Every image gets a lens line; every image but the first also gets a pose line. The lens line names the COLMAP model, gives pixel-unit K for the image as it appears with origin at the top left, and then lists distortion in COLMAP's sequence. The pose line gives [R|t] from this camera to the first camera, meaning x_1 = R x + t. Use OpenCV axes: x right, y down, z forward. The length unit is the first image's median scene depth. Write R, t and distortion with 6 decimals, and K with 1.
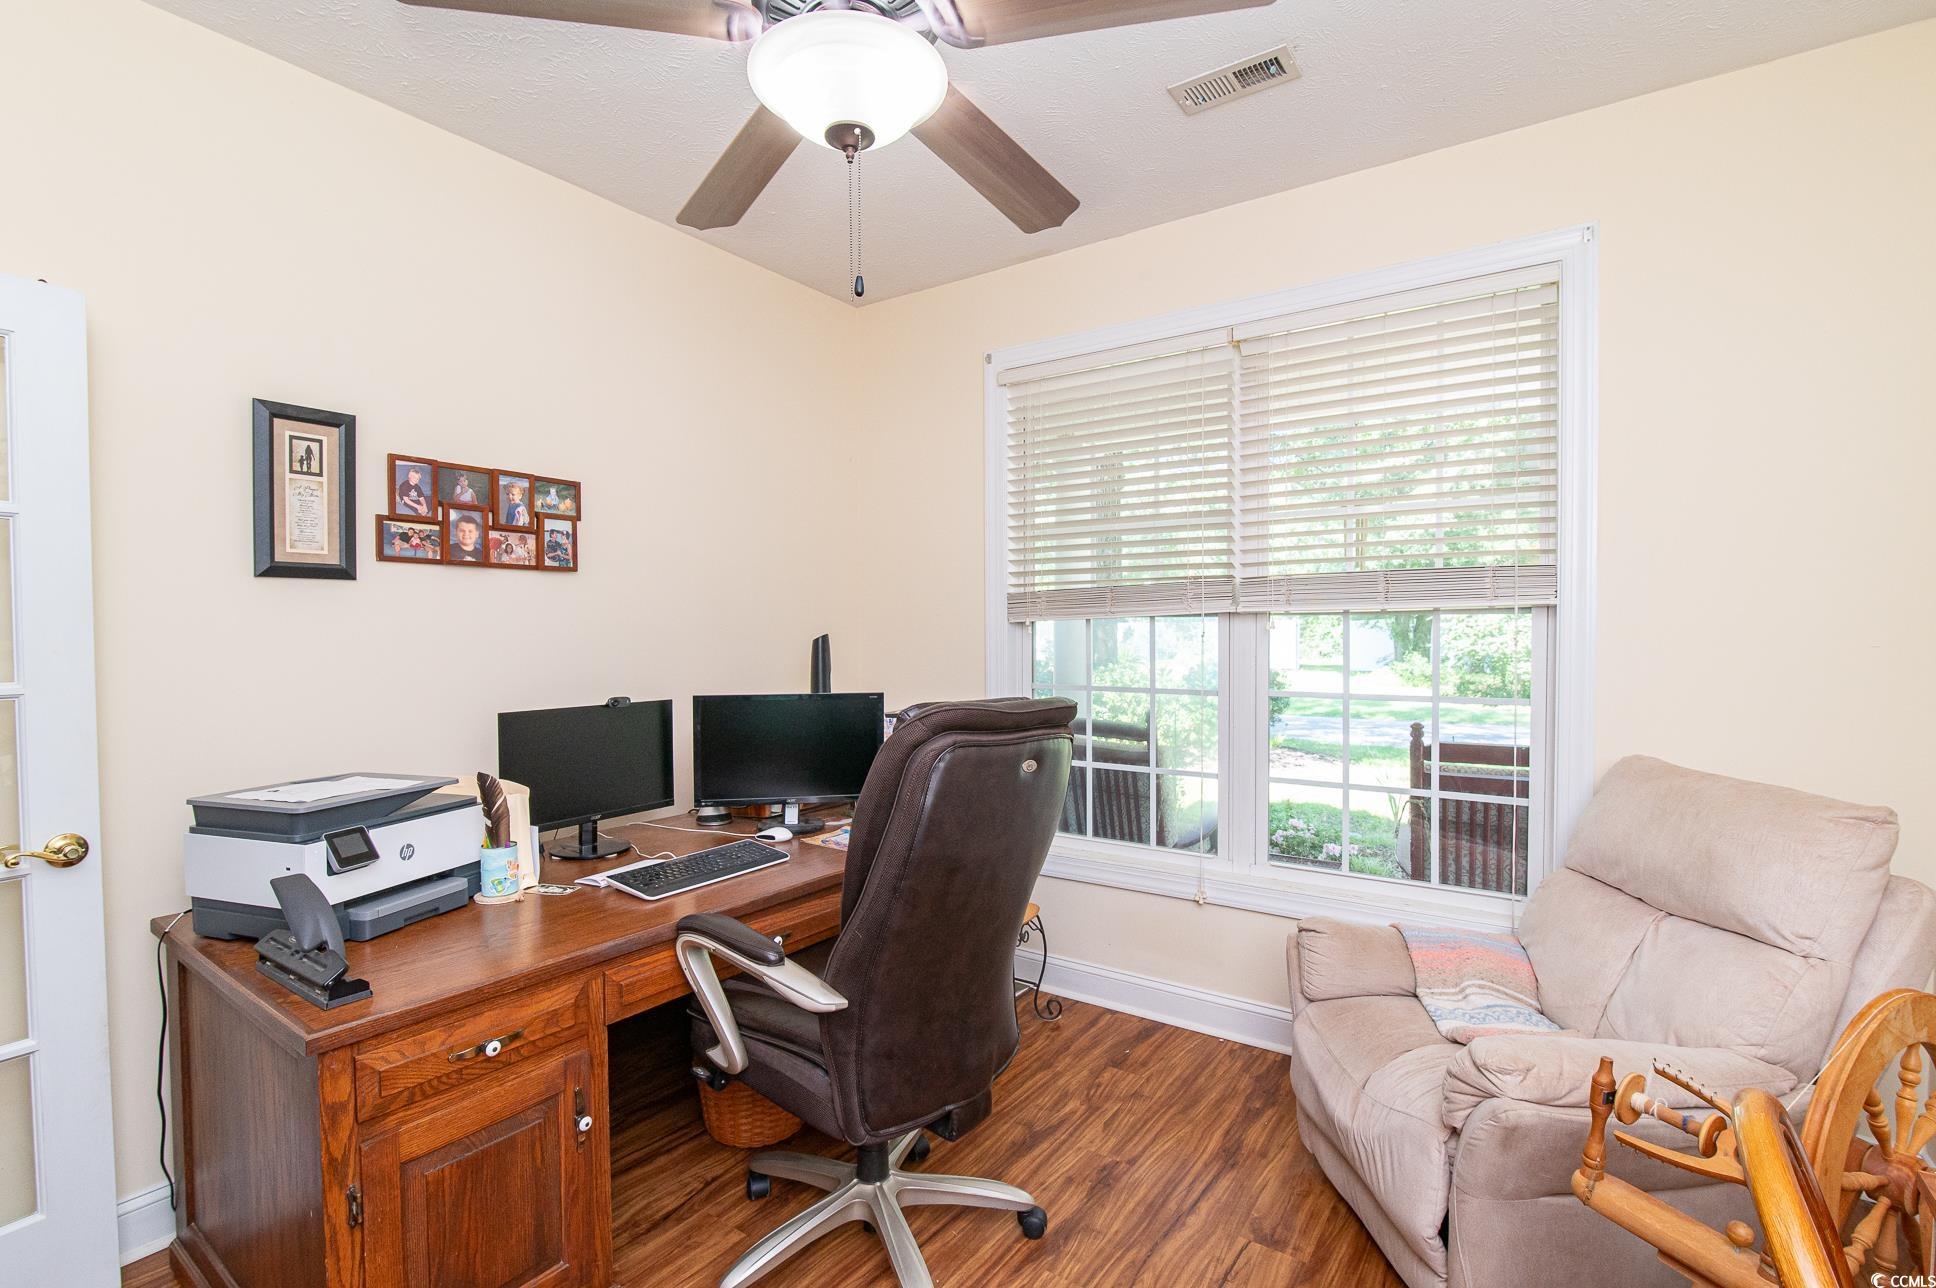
lens RADIAL K [[887.9, 0, 971.1], [0, 887.9, 652.5], [0, 0, 1]] dist [-0.022295, -0.000100]
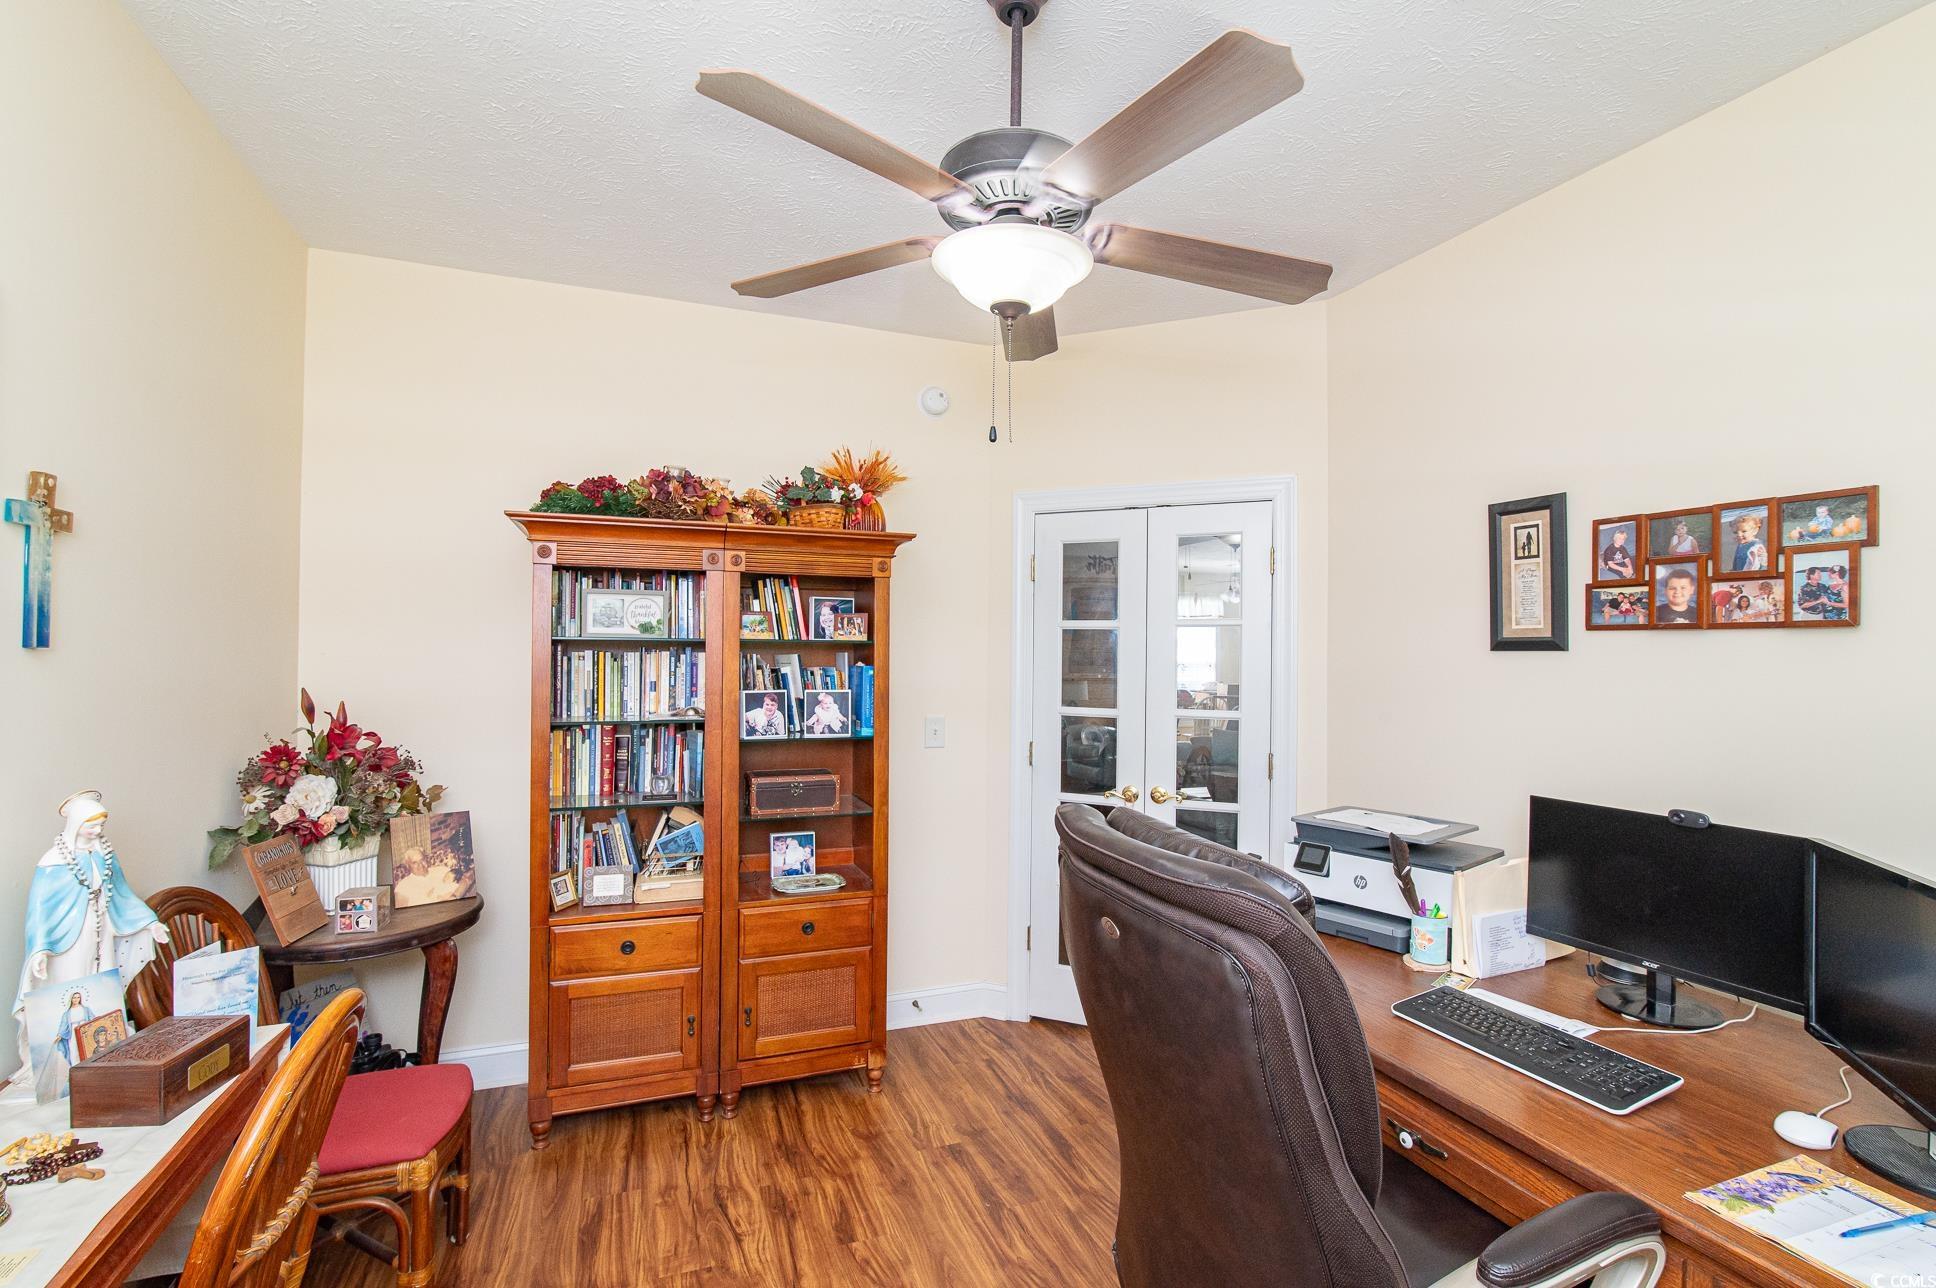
lens RADIAL K [[887.9, 0, 971.1], [0, 887.9, 652.5], [0, 0, 1]] dist [-0.022295, -0.000100]
pose [[-0.562897, -0.002512, -0.826523, 0.515291], [-0.030568, 0.999375, 0.017781, -0.073169], [0.825962, 0.035274, -0.562622, 0.947481]]
